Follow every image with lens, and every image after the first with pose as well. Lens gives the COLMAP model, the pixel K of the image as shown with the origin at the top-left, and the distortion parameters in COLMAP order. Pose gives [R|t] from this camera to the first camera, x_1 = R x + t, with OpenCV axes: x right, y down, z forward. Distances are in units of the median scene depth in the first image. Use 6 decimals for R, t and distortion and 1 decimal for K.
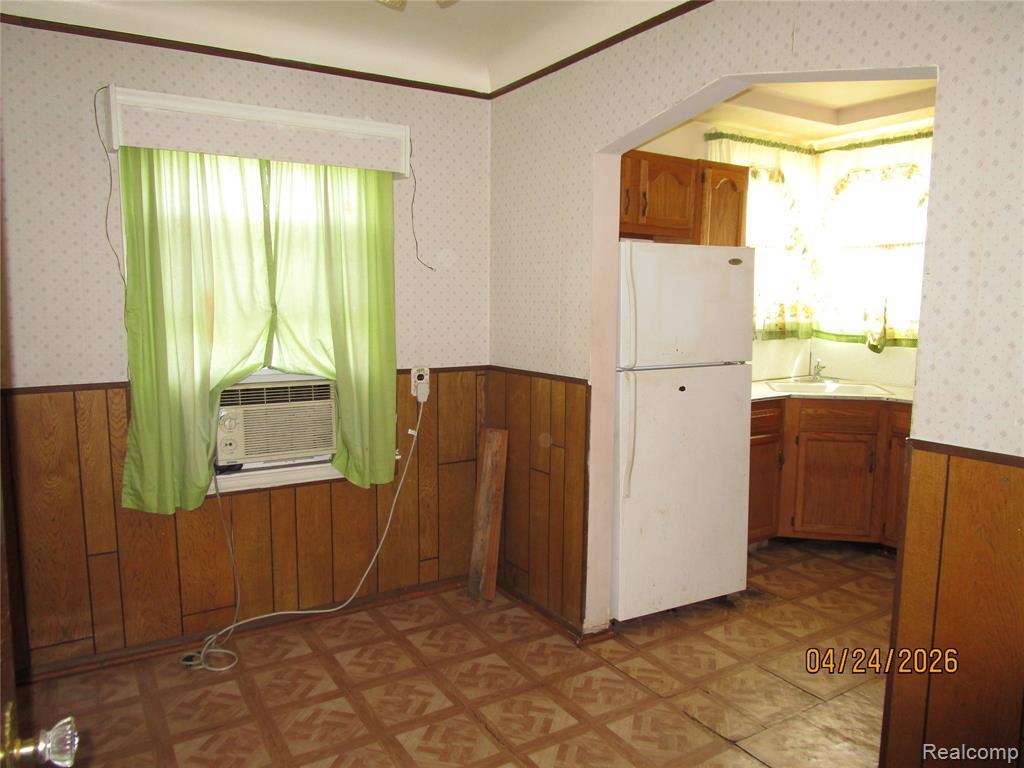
lens RADIAL K [[735.1, 0, 511.6], [0, 735.1, 388.1], [0, 0, 1]] dist [-0.027583, 0.013680]
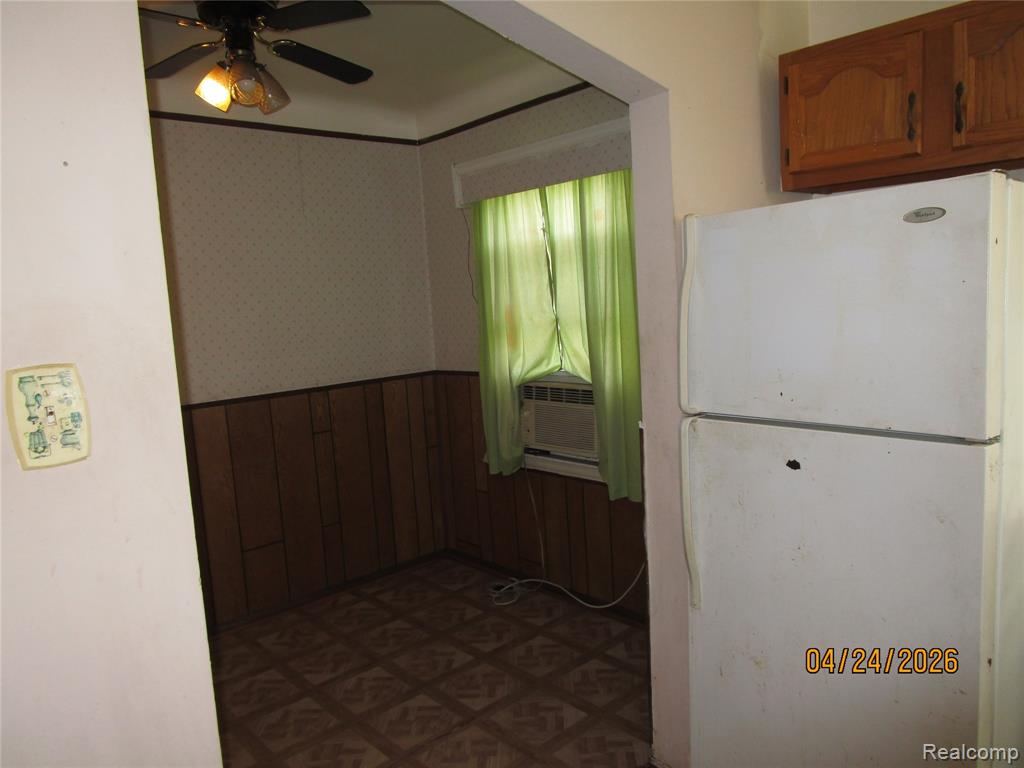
lens RADIAL K [[735.1, 0, 508.4], [0, 735.1, 384.1], [0, 0, 1]] dist [-0.027583, 0.013680]
pose [[0.174742, 0.096272, -0.979896, 0.562117], [-0.061021, 0.994354, 0.086811, -0.072659], [0.982722, 0.044624, 0.179630, 0.529293]]
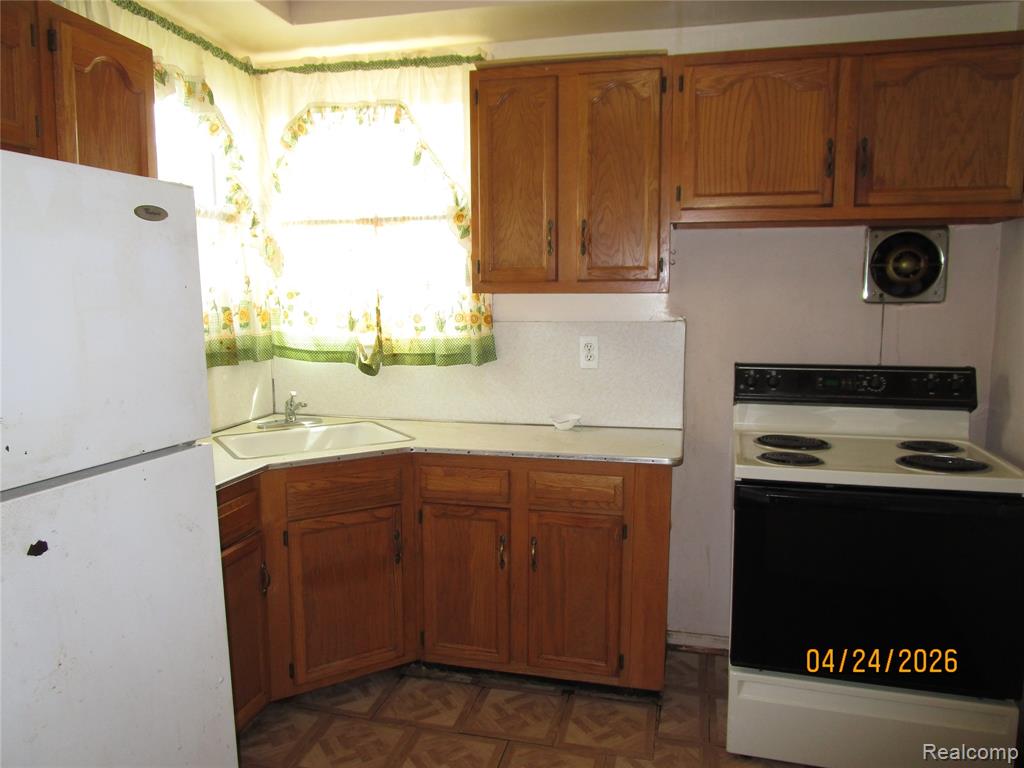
lens RADIAL K [[735.1, 0, 515.8], [0, 735.1, 384.7], [0, 0, 1]] dist [-0.027583, 0.013680]
pose [[0.712324, -0.090846, 0.695946, 0.121272], [0.094218, 0.994990, 0.033447, -0.054041], [-0.695498, 0.041745, 0.717315, 0.439601]]
